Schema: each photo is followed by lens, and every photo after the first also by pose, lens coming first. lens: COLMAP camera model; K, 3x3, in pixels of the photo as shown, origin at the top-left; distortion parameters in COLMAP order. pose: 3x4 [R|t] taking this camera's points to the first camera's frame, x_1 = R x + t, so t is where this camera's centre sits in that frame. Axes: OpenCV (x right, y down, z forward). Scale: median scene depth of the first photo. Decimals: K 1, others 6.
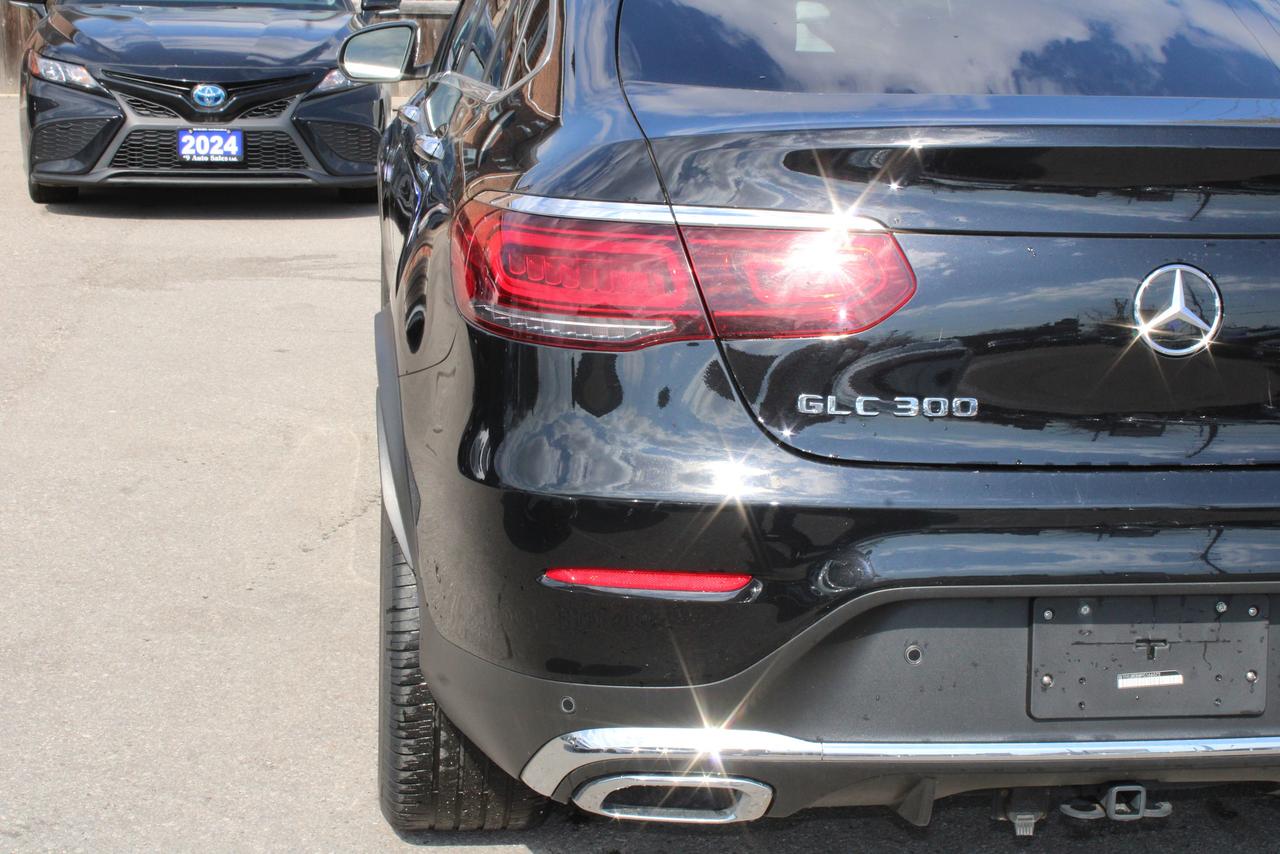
lens RADIAL K [[1843.5, 0, 648.9], [0, 1843.5, 433.6], [0, 0, 1]] dist [0.039434, 0.000000]
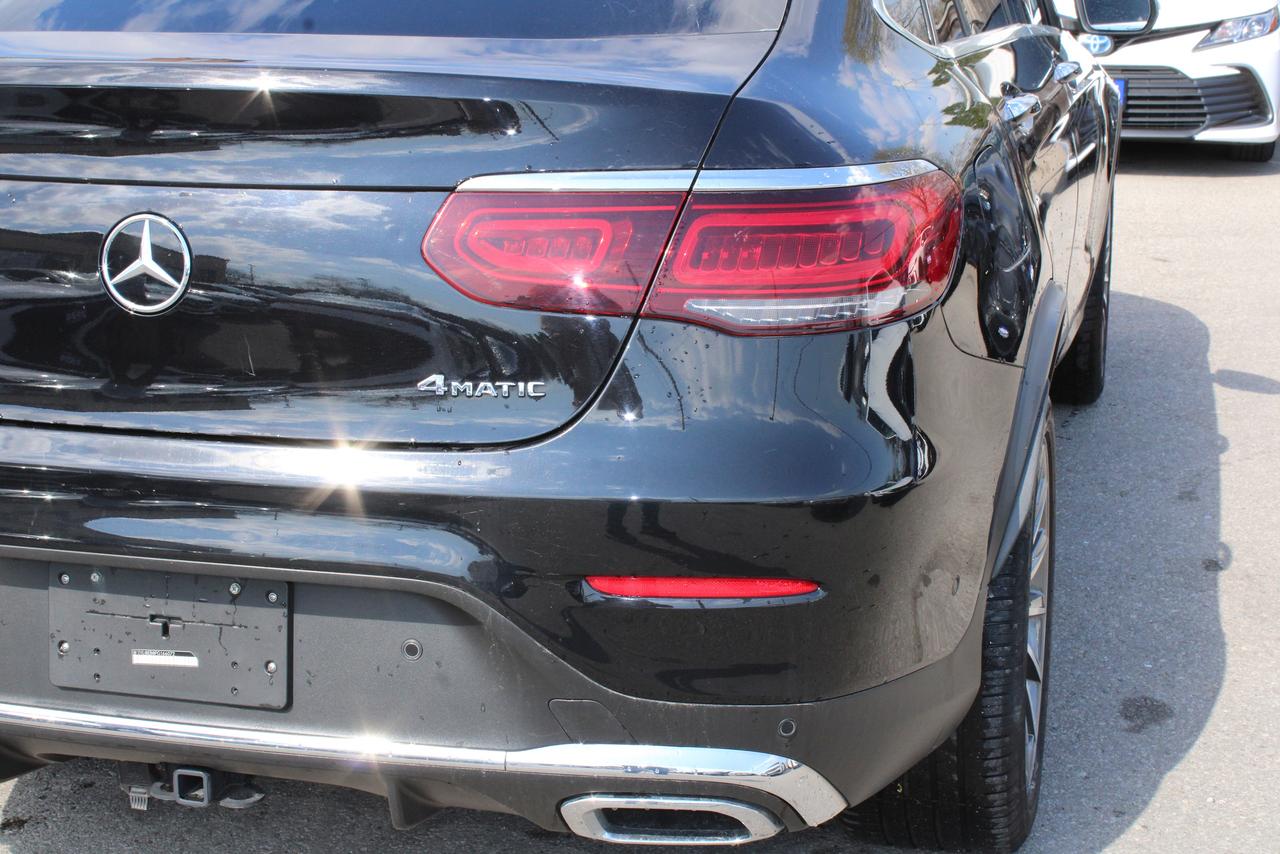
lens RADIAL K [[1843.5, 0, 636.9], [0, 1843.5, 423.4], [0, 0, 1]] dist [0.039434, 0.000000]
pose [[0.928234, 0.064564, -0.366350, 0.826974], [-0.057873, 0.997896, 0.029228, -0.027194], [0.367467, -0.005929, 0.930018, 0.215762]]
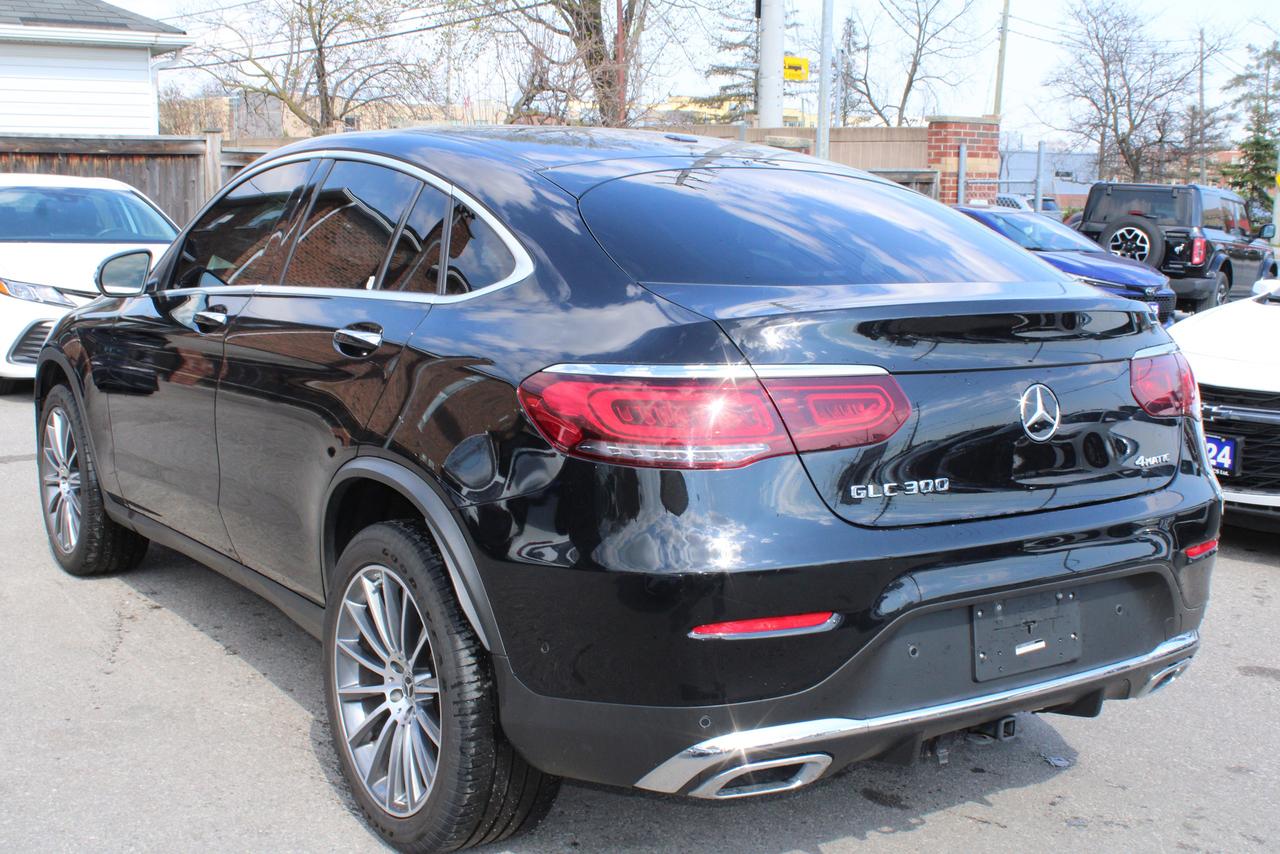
lens RADIAL K [[1507.5, 0, 629.4], [0, 1507.5, 430.6], [0, 0, 1]] dist [-0.075448, 0.000000]
pose [[0.898047, -0.070011, 0.434292, -0.578423], [0.096562, 0.994549, -0.039347, -0.033641], [-0.429170, 0.077271, 0.899912, -0.019174]]
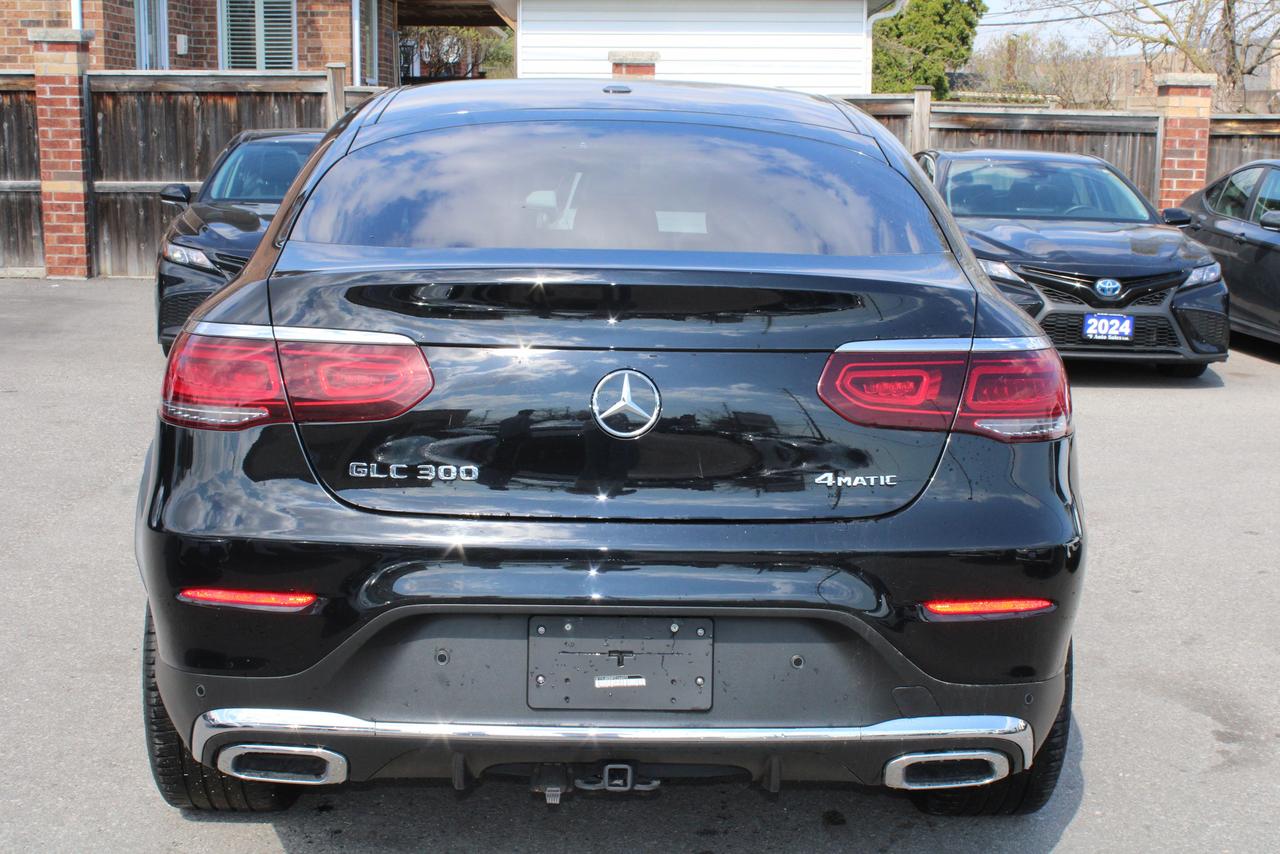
lens RADIAL K [[1773.1, 0, 643.8], [0, 1773.1, 415.5], [0, 0, 1]] dist [-0.038788, 0.000000]
pose [[0.995763, 0.011089, -0.091282, 0.401314], [-0.018090, 0.996926, -0.076229, 0.038870], [0.090157, 0.077557, 0.992903, -0.280695]]
